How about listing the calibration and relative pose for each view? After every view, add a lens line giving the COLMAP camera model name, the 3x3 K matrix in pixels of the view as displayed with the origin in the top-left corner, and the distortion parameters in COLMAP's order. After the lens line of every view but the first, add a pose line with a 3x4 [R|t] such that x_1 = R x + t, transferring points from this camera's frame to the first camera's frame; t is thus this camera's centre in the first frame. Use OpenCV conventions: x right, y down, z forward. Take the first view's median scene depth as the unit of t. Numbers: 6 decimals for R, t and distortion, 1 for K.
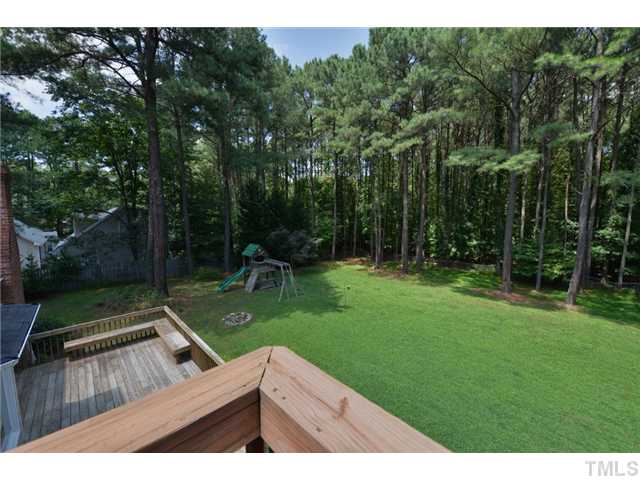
lens RADIAL K [[256.7, 0, 319.7], [0, 256.7, 237.7], [0, 0, 1]] dist [-0.017960, -0.001582]
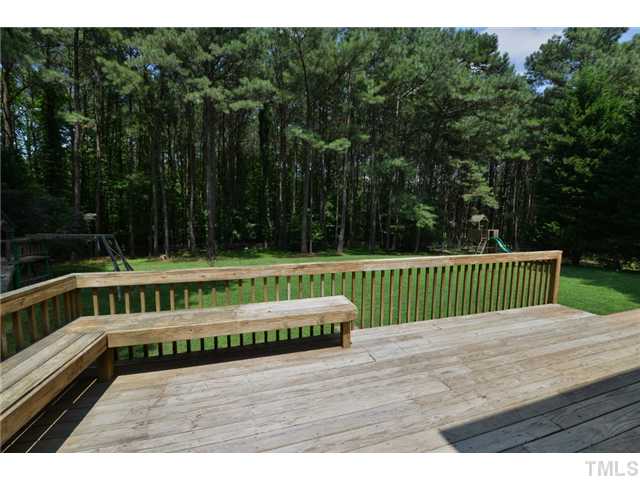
lens RADIAL K [[256.7, 0, 318.9], [0, 256.7, 237.3], [0, 0, 1]] dist [-0.017960, -0.001582]
pose [[0.473452, -0.047169, 0.879556, -0.350370], [0.072916, 0.997237, 0.014230, 0.117920], [-0.877796, 0.057396, 0.475583, 0.314507]]
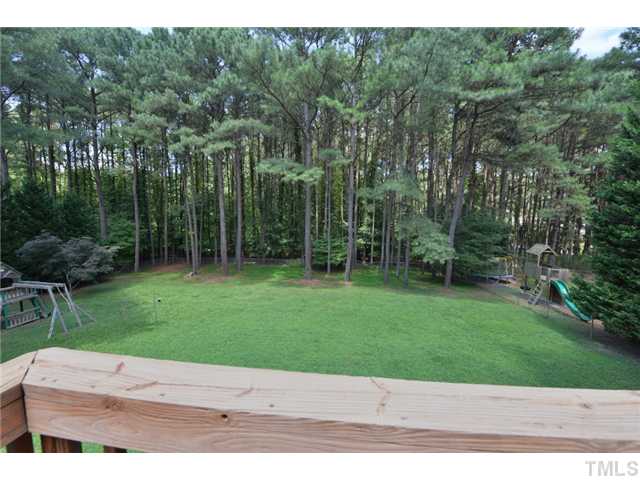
lens RADIAL K [[256.7, 0, 322.3], [0, 256.7, 238.4], [0, 0, 1]] dist [-0.017960, -0.001582]
pose [[0.773119, -0.048469, 0.632406, 0.003005], [0.051960, 0.998564, 0.013010, 0.001481], [-0.632129, 0.022801, 0.774528, -0.016818]]
